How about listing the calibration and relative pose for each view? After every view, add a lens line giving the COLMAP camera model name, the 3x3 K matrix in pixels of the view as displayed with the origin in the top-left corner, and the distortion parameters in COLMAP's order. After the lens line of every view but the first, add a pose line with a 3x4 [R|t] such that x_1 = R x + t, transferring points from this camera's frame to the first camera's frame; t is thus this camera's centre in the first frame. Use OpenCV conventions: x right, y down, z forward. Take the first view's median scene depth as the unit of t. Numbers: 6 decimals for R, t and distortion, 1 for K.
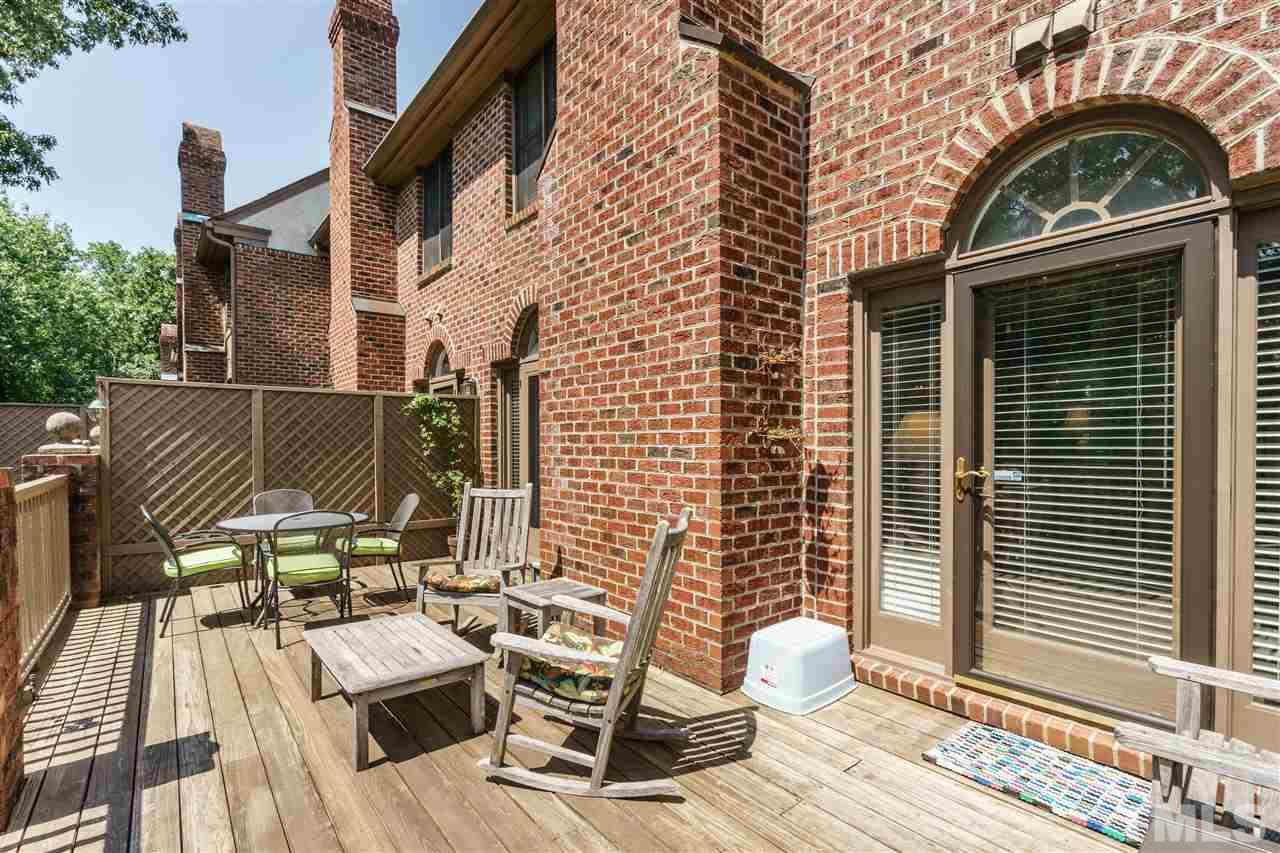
lens RADIAL K [[599.2, 0, 641.3], [0, 599.2, 446.6], [0, 0, 1]] dist [-0.004253, -0.000003]
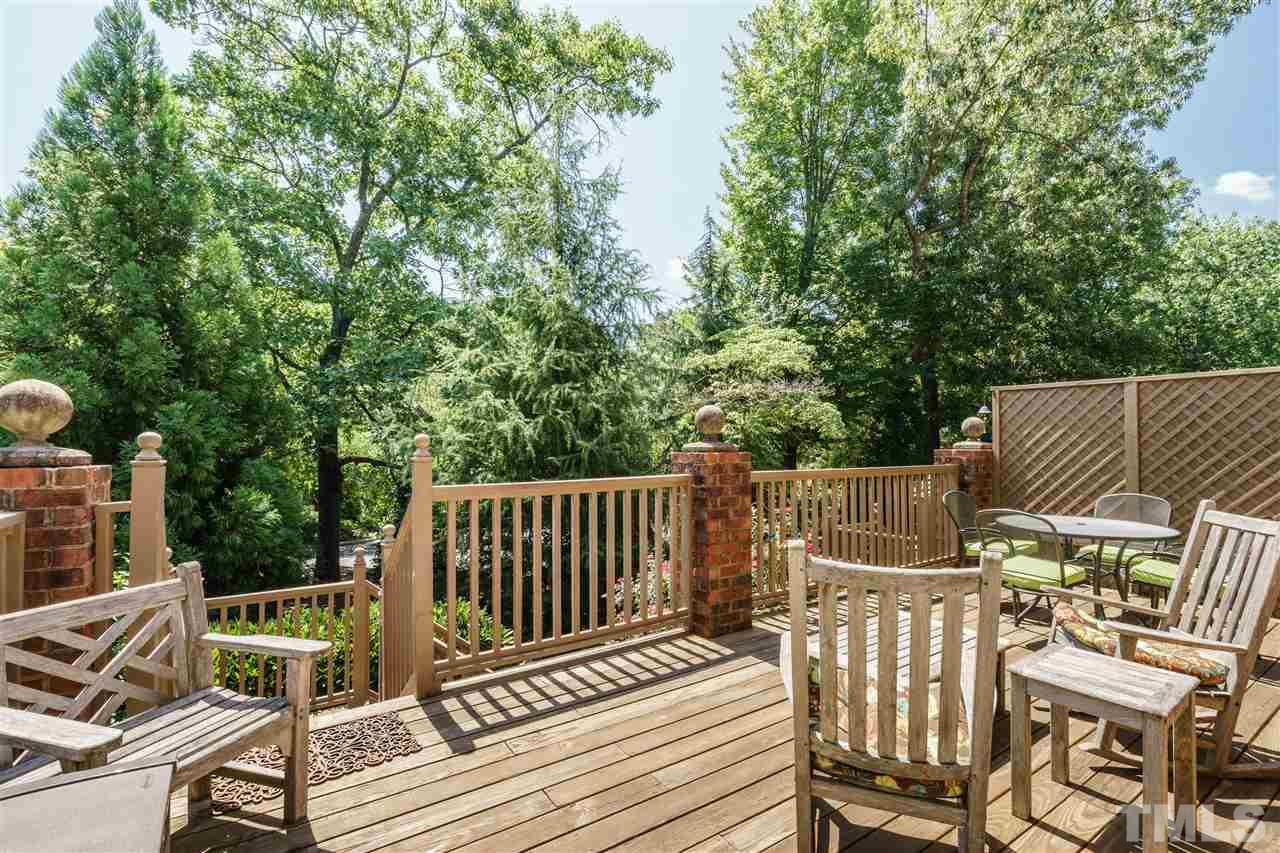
lens RADIAL K [[599.2, 0, 640.1], [0, 599.2, 433.8], [0, 0, 1]] dist [-0.004253, -0.000003]
pose [[-0.065808, -0.013417, -0.997742, 1.265400], [-0.011166, 0.999857, -0.012709, 0.012837], [0.997770, 0.010304, -0.065949, 1.289150]]
